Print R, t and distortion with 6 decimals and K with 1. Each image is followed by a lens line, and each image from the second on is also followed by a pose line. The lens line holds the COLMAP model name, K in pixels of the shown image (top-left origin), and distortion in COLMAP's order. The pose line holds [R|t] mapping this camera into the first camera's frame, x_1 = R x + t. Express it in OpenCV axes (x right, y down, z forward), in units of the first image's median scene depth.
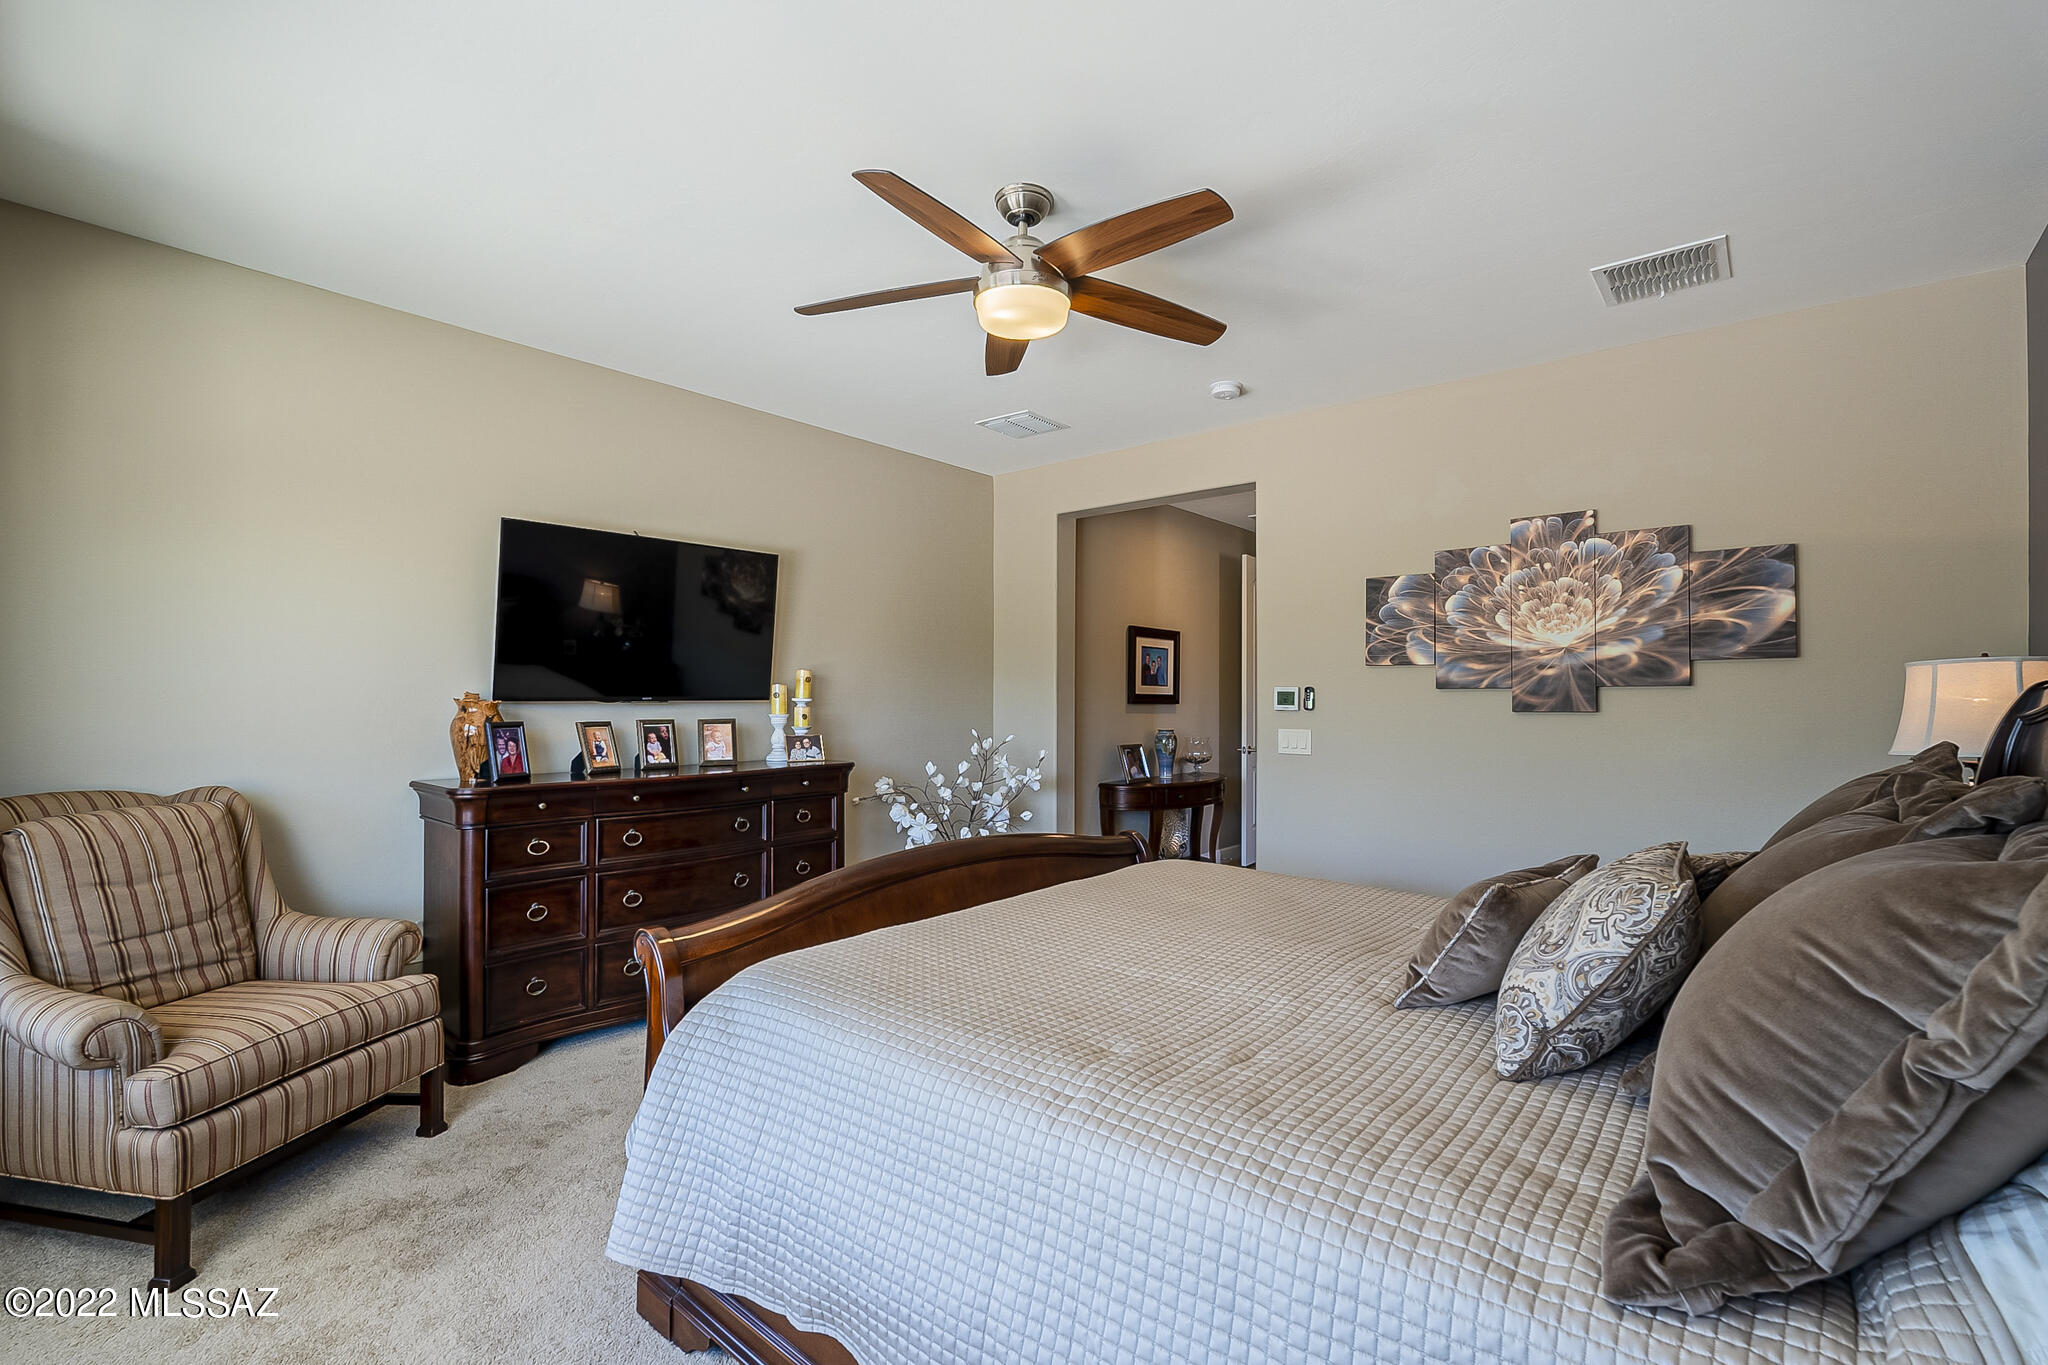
lens RADIAL K [[897.3, 0, 1017.7], [0, 897.3, 688.7], [0, 0, 1]] dist [-0.001867, 0.000134]
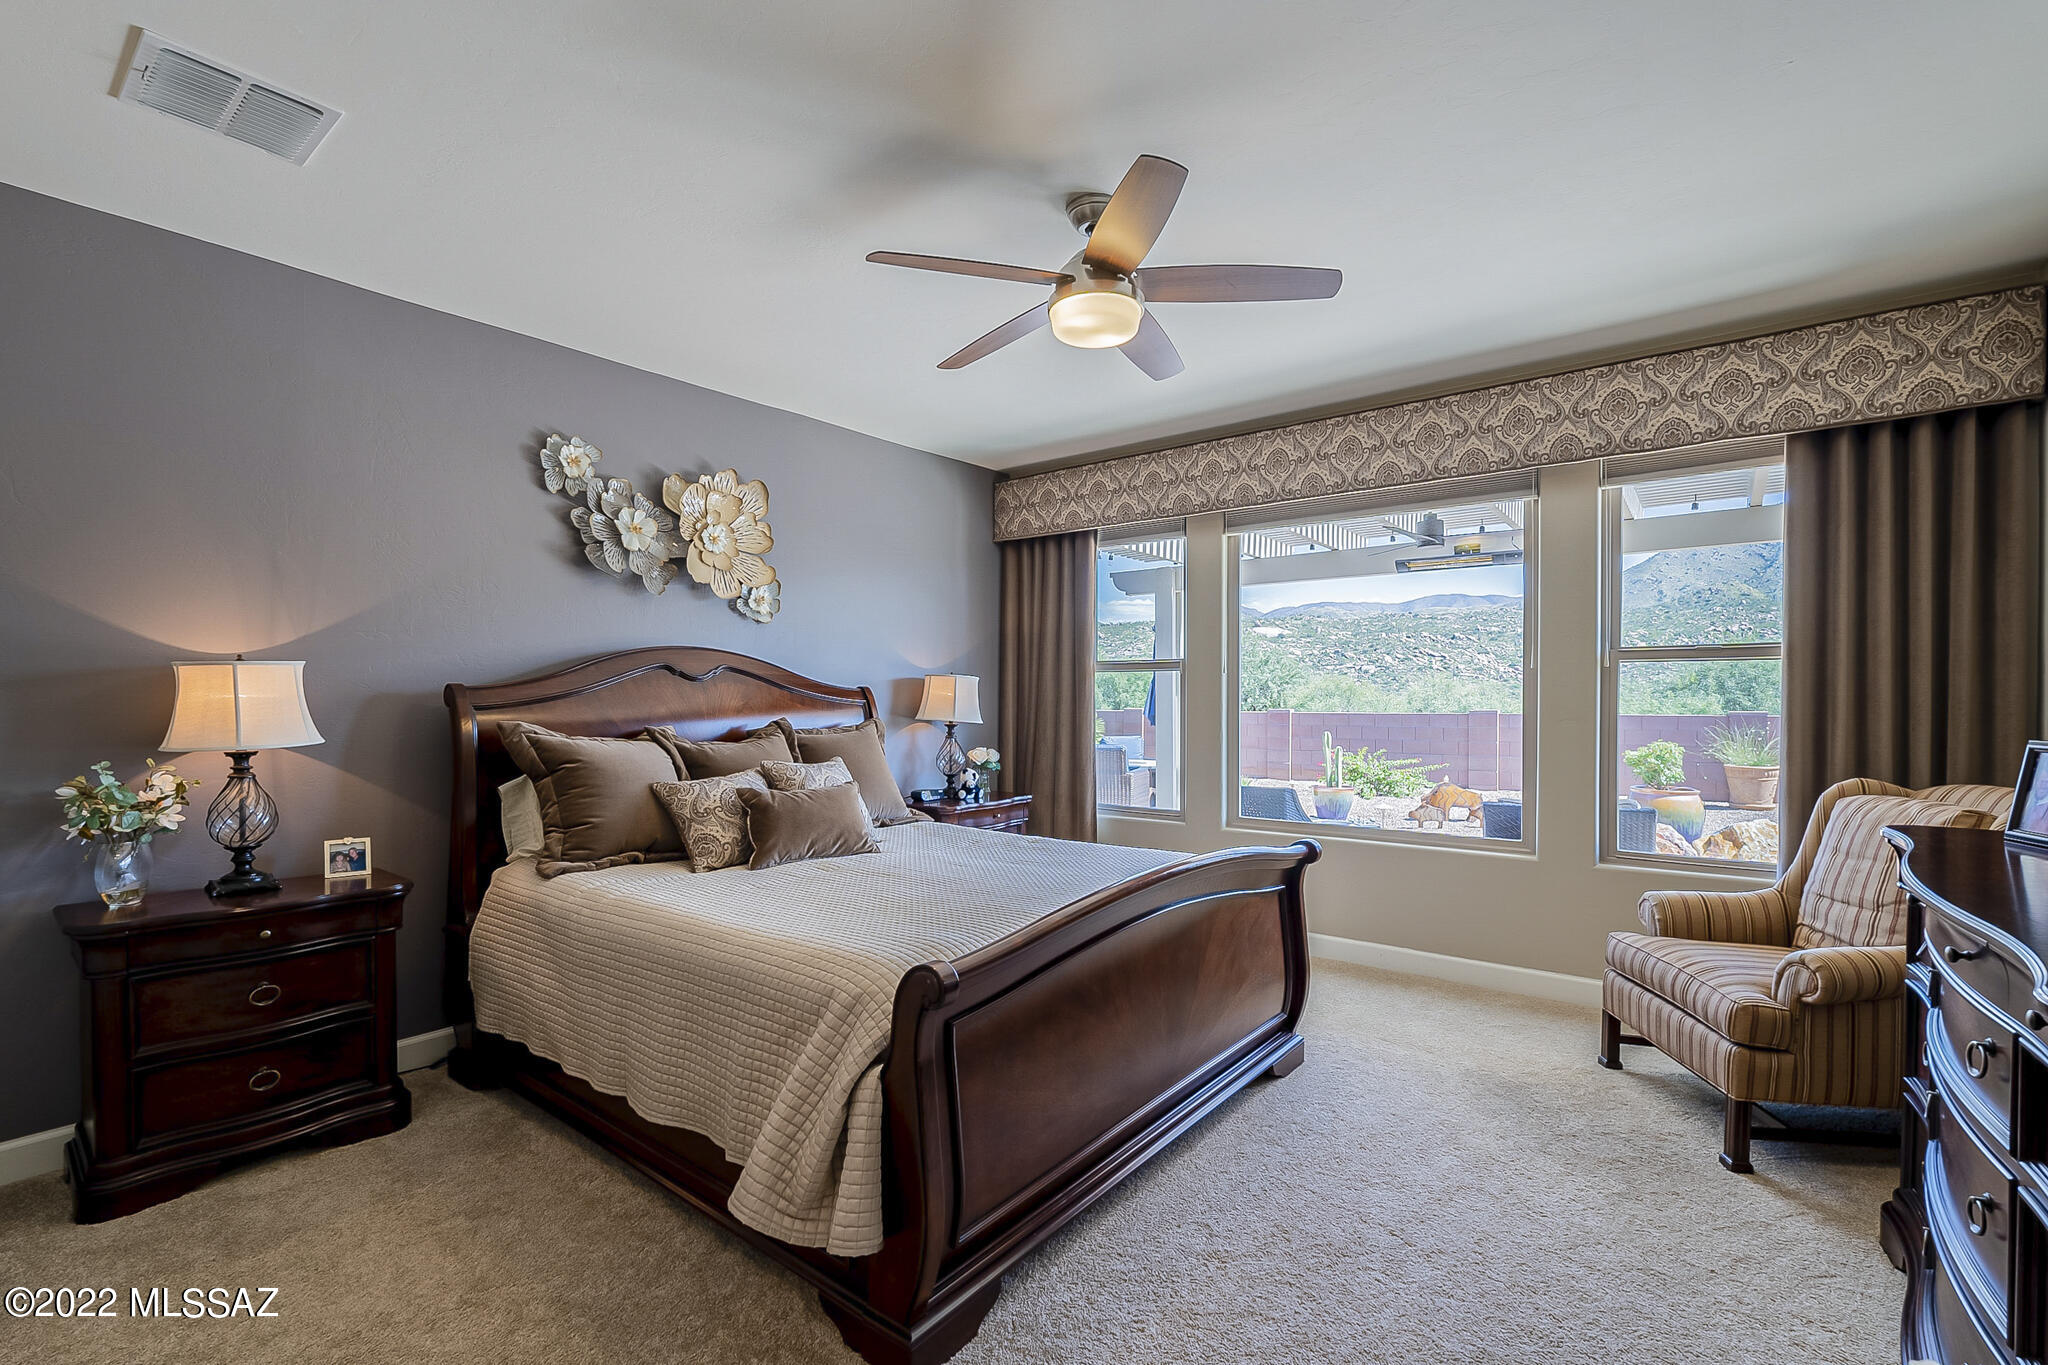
lens RADIAL K [[897.3, 0, 1035.6], [0, 897.3, 692.9], [0, 0, 1]] dist [-0.001867, 0.000134]
pose [[-0.999863, -0.001648, 0.016477, 0.021586], [-0.001807, 0.999952, -0.009611, 0.012906], [-0.016461, -0.009640, -0.999818, 1.323543]]
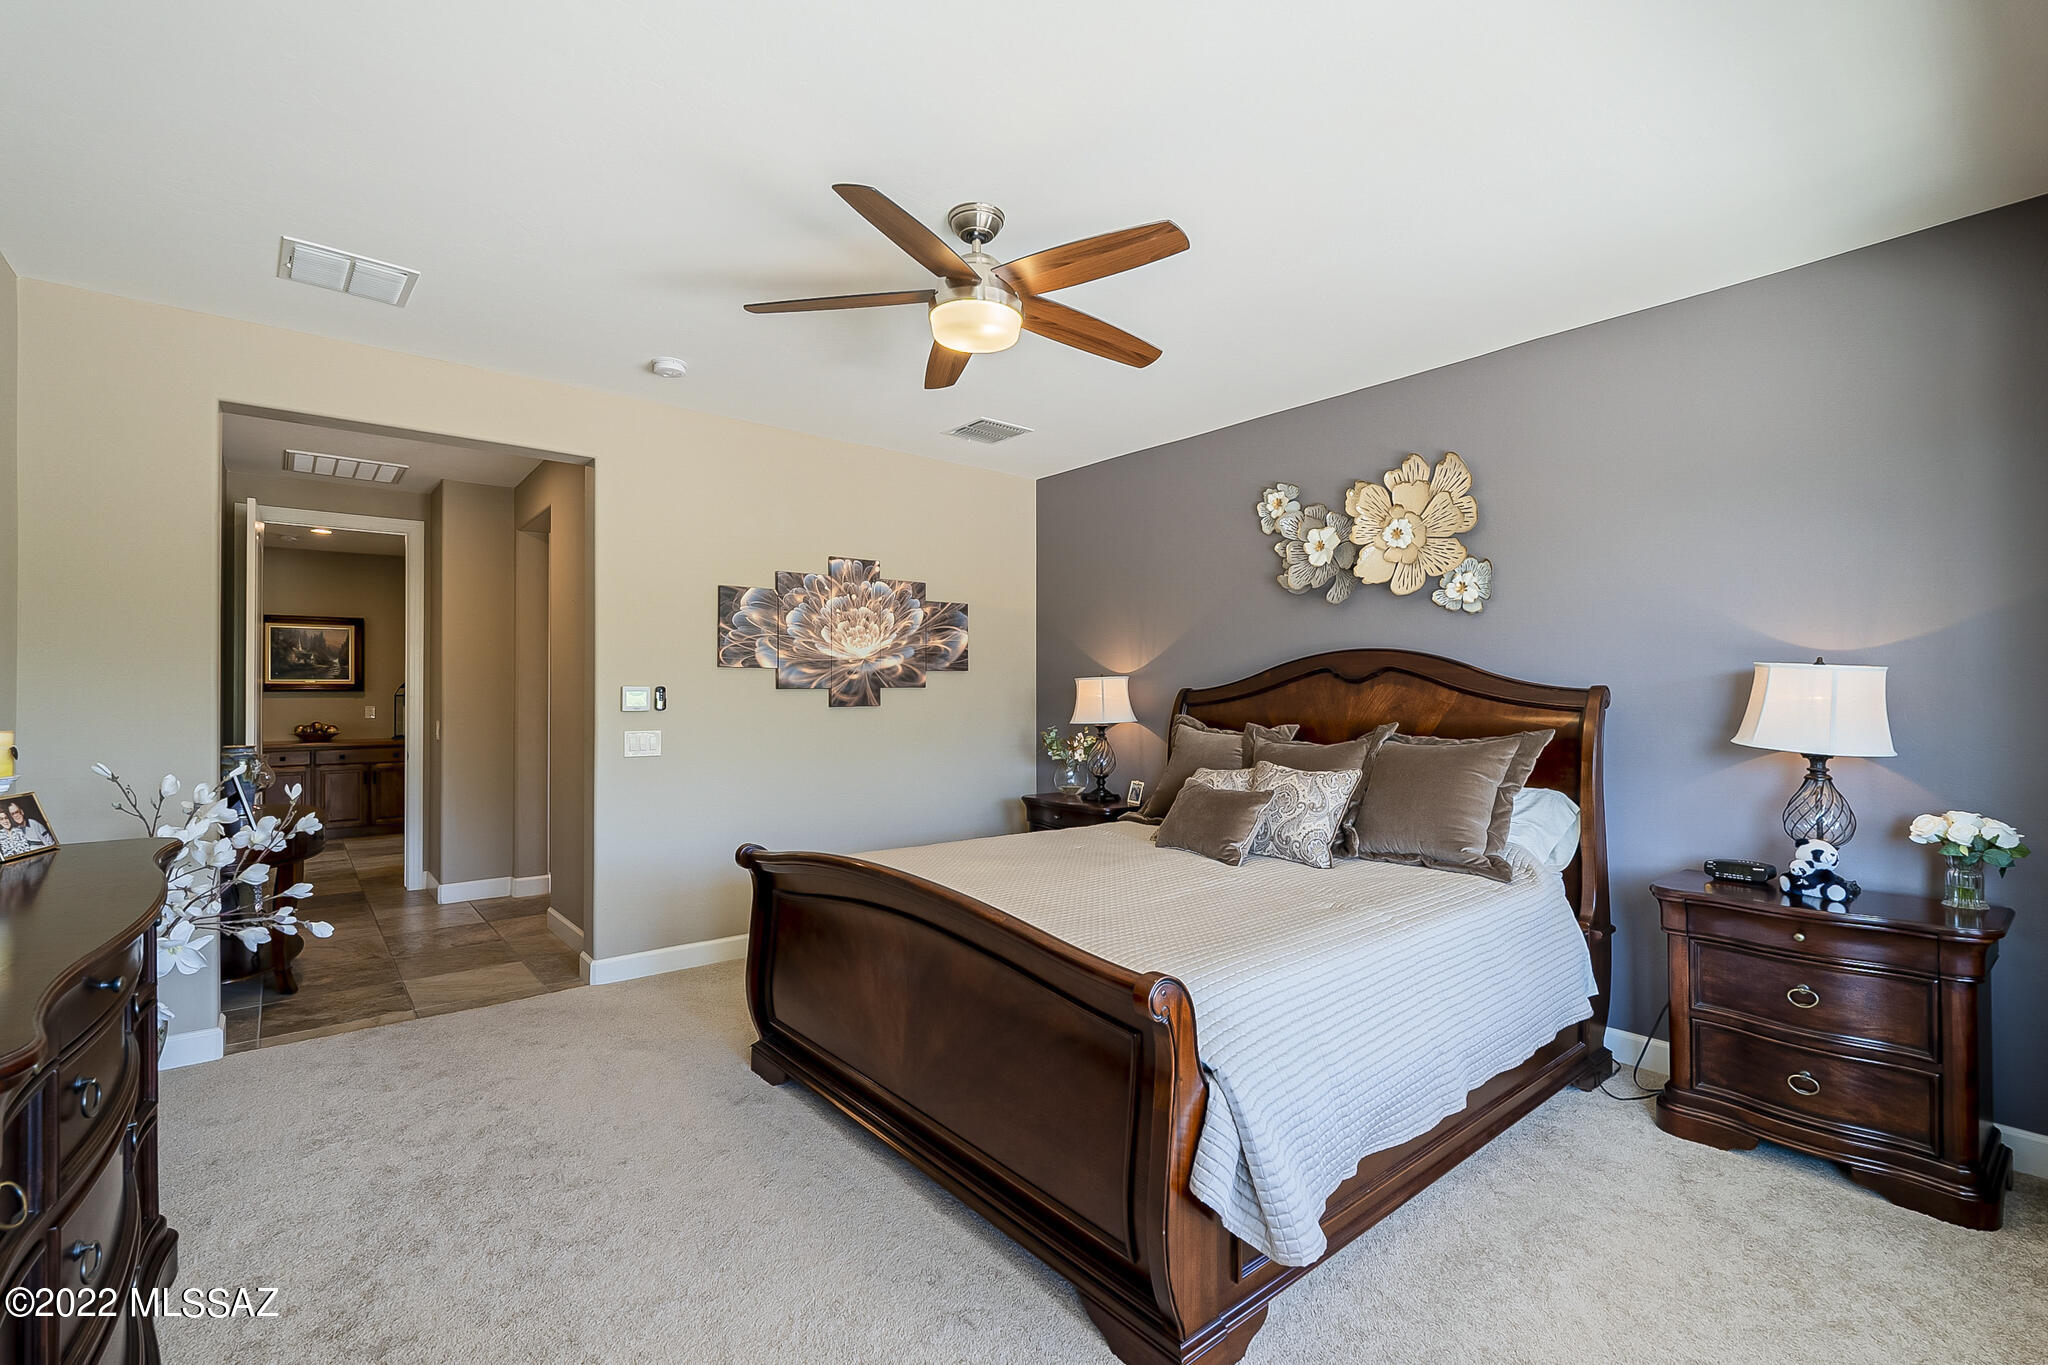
lens RADIAL K [[897.3, 0, 1019.8], [0, 897.3, 694.8], [0, 0, 1]] dist [-0.001867, 0.000134]
pose [[0.227069, -0.001123, 0.973878, -0.654596], [-0.007204, 0.999970, 0.002832, 0.002955], [-0.973852, -0.007659, 0.227054, 0.457232]]
